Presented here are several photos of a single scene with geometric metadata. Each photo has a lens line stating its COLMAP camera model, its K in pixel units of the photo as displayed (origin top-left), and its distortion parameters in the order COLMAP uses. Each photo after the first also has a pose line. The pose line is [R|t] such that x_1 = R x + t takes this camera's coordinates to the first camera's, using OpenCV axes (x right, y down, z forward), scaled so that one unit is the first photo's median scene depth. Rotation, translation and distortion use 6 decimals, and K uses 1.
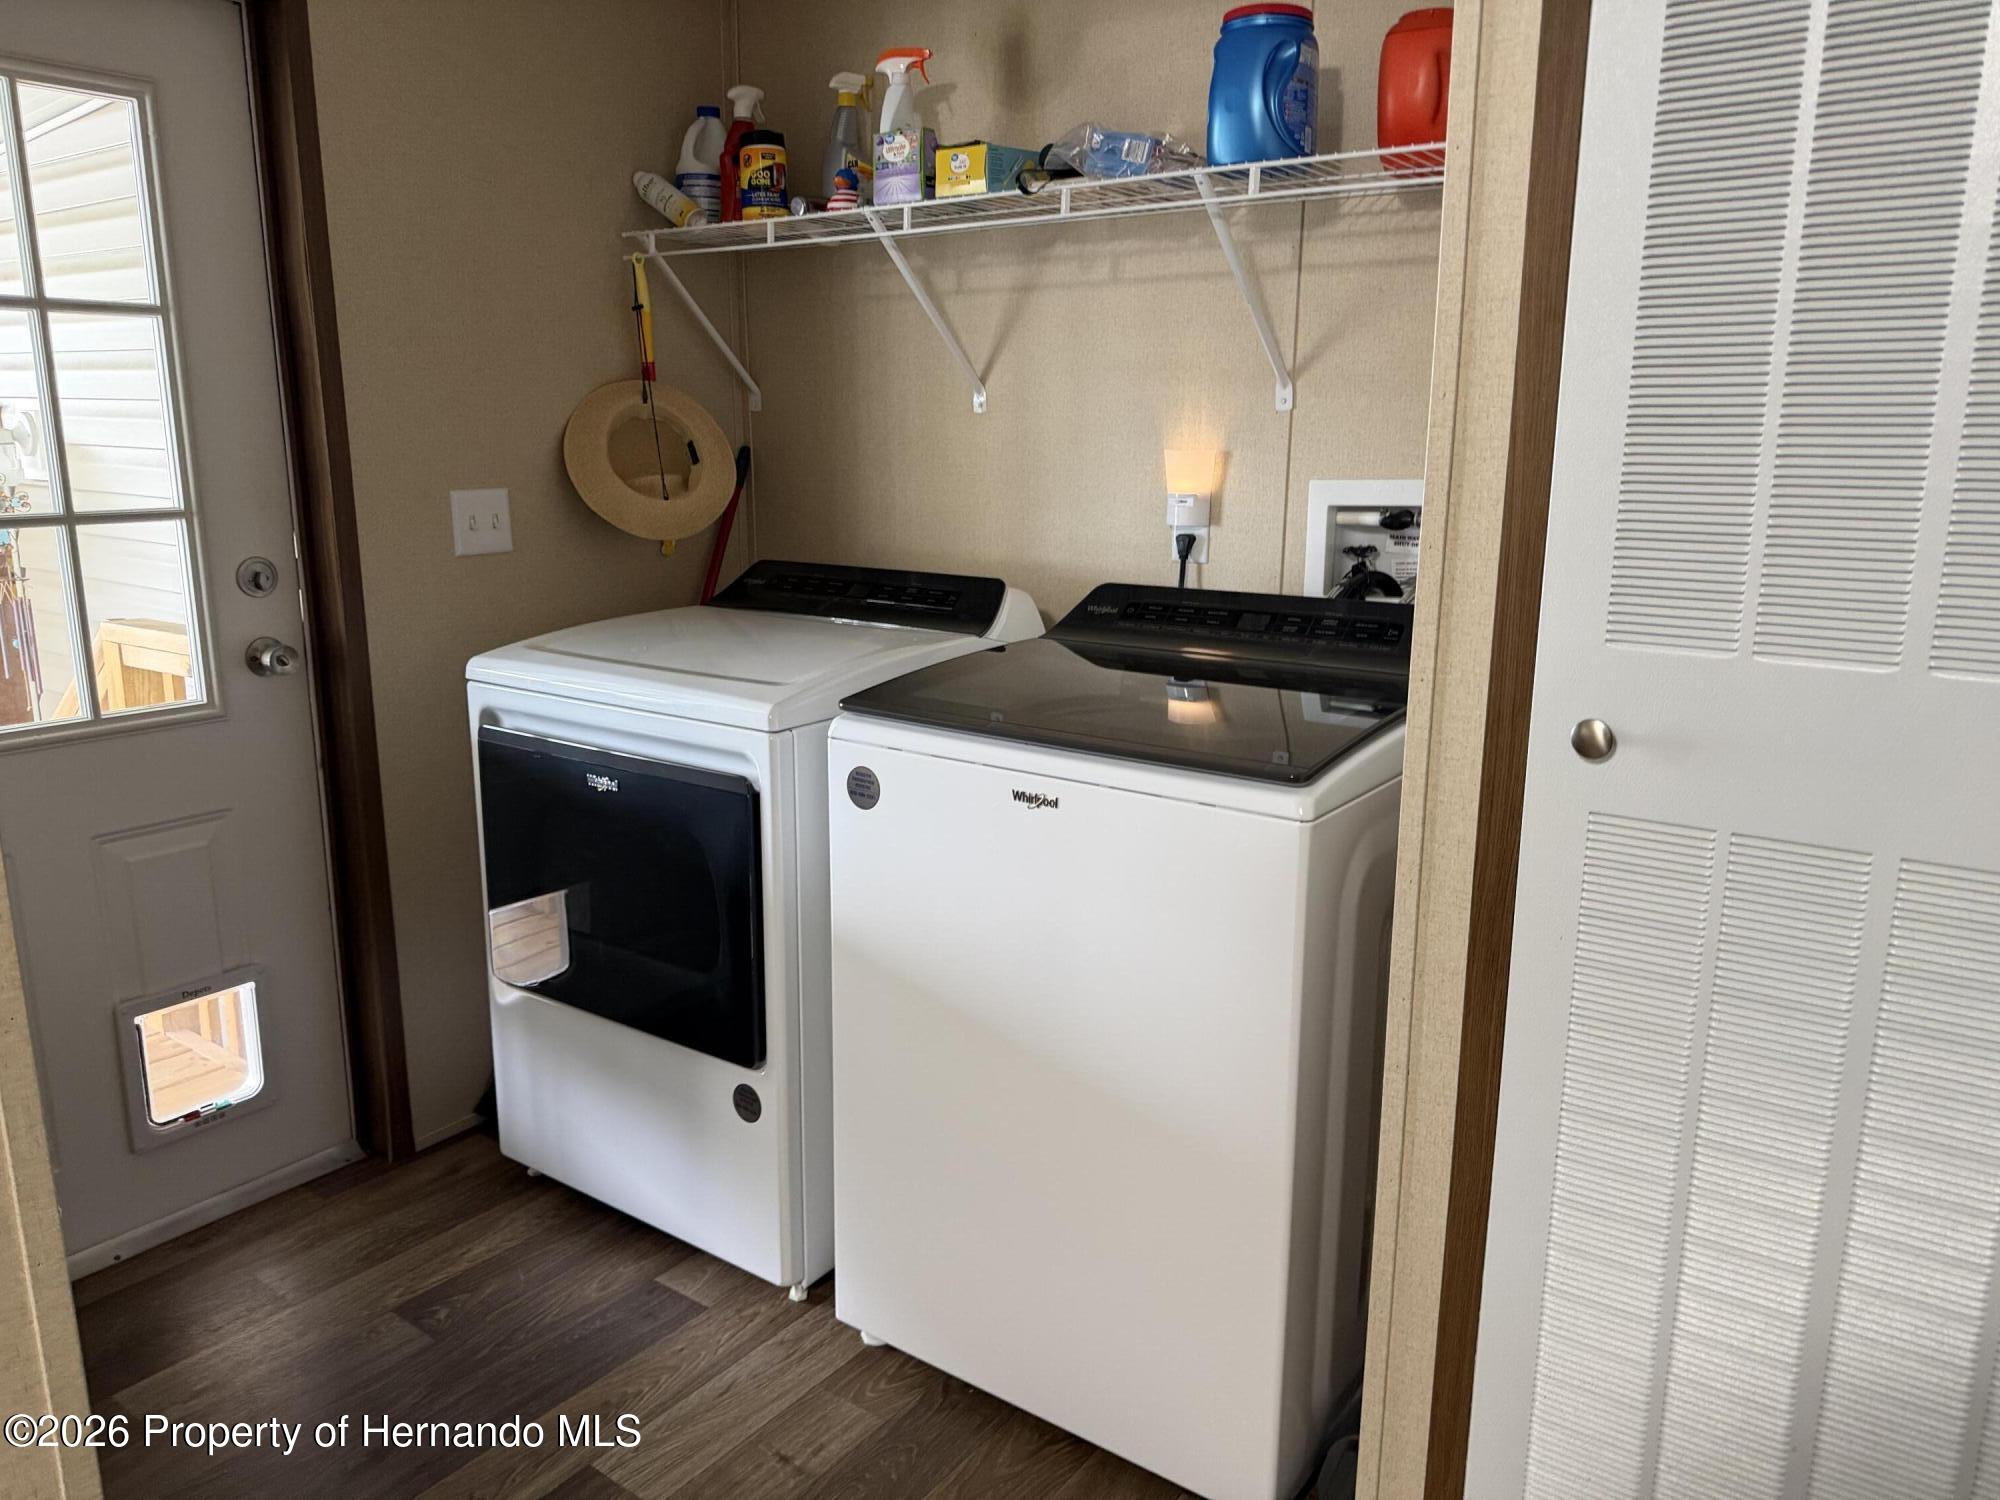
lens RADIAL K [[1423.7, 0, 1001.6], [0, 1423.7, 744.9], [0, 0, 1]] dist [0.044584, -0.076169]
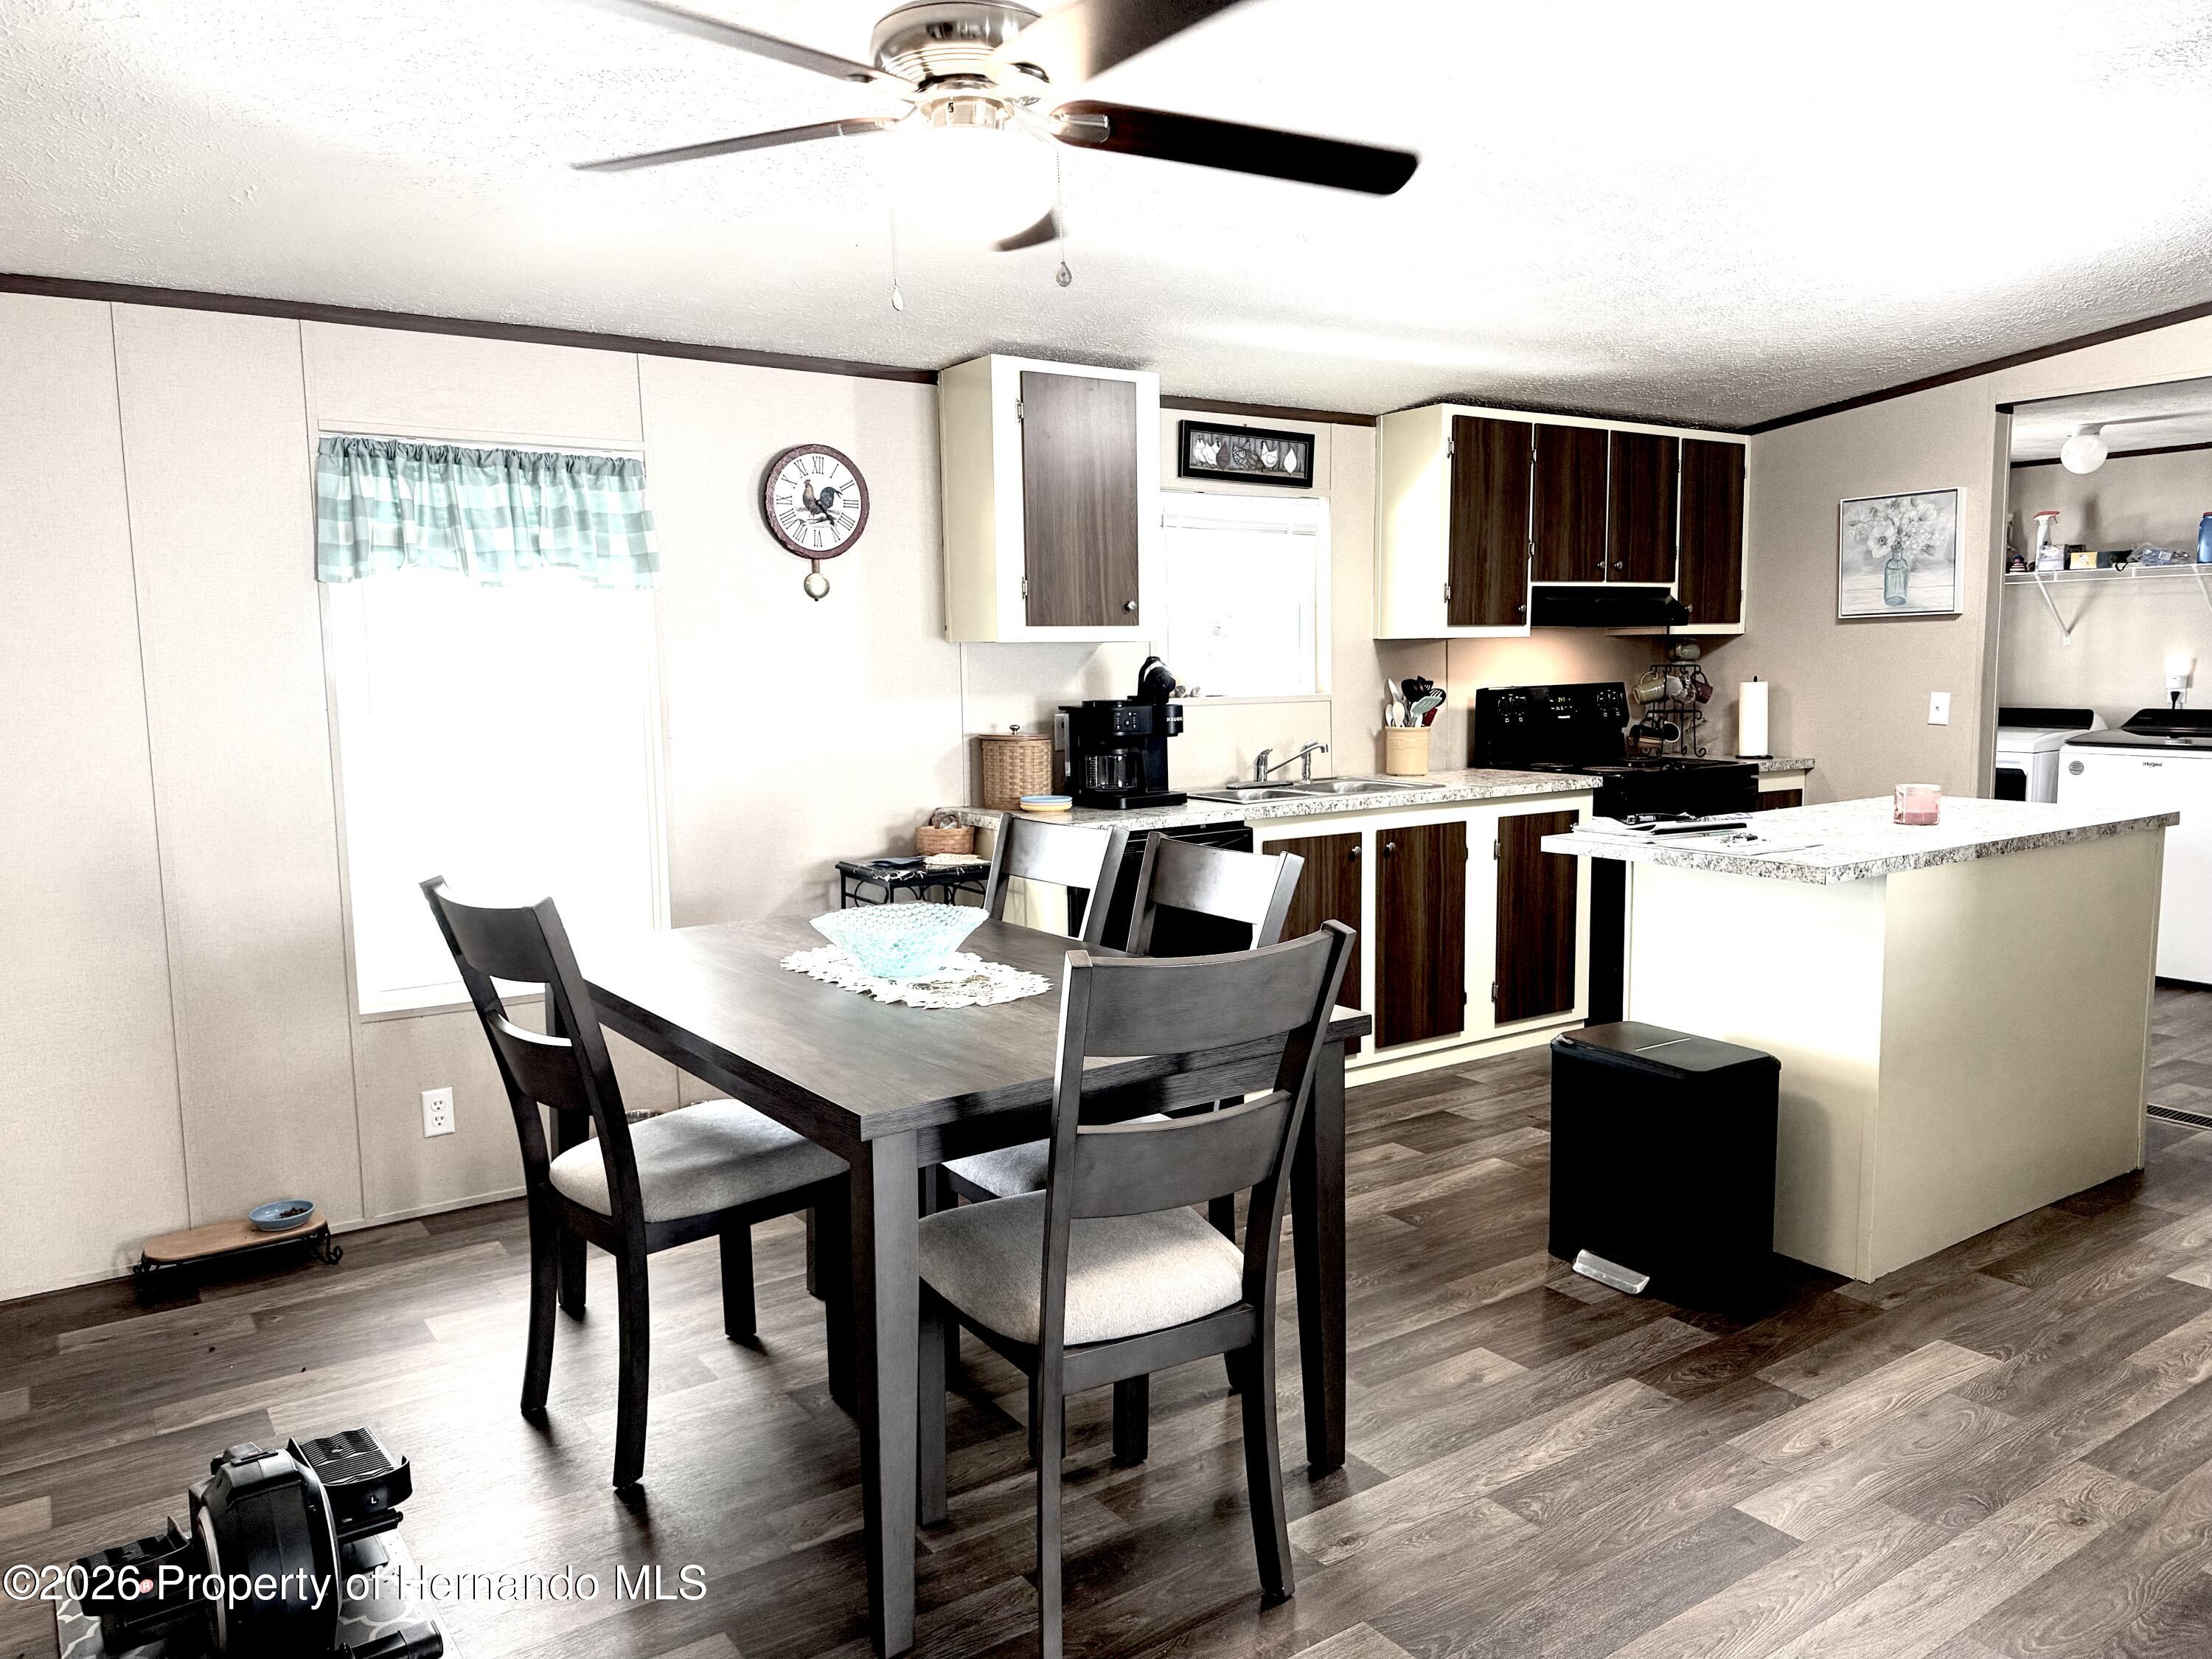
lens RADIAL K [[1574.6, 0, 1100.9], [0, 1574.6, 837.6], [0, 0, 1]] dist [0.044584, -0.076169]
pose [[0.943888, 0.013721, -0.329980, -0.758156], [-0.047671, 0.994334, -0.095016, 0.480350], [0.326807, 0.105415, 0.939194, -2.289624]]
